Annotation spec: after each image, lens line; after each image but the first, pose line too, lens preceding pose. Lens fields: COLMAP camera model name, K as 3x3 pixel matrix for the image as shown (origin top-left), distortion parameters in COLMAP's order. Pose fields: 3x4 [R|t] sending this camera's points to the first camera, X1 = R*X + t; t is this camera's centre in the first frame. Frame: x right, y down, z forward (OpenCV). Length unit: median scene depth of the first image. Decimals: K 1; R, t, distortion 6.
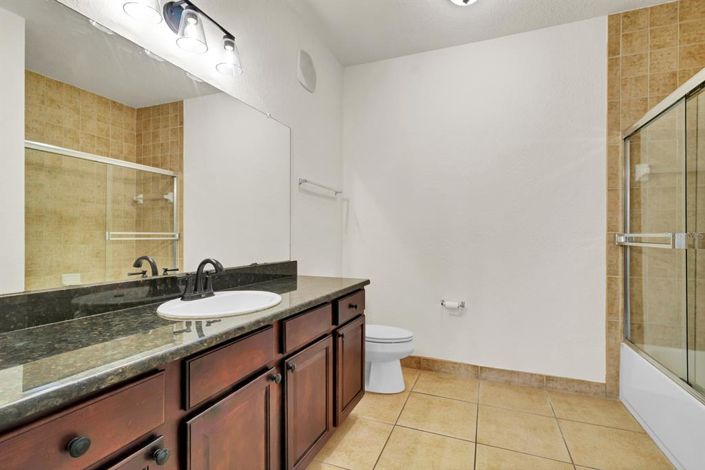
lens RADIAL K [[339.4, 0, 352.5], [0, 339.4, 235.0], [0, 0, 1]] dist [-0.003849, -0.001166]
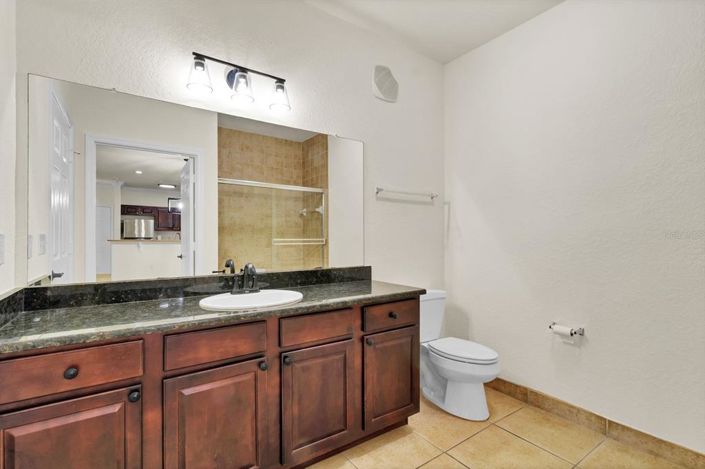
lens RADIAL K [[330.6, 0, 352.5], [0, 330.6, 234.5], [0, 0, 1]] dist [0.003639, -0.000467]
pose [[0.833681, -0.014259, -0.552063, 0.313713], [0.009211, 0.999887, -0.011916, -0.009574], [0.552170, 0.004849, 0.833718, 0.093737]]
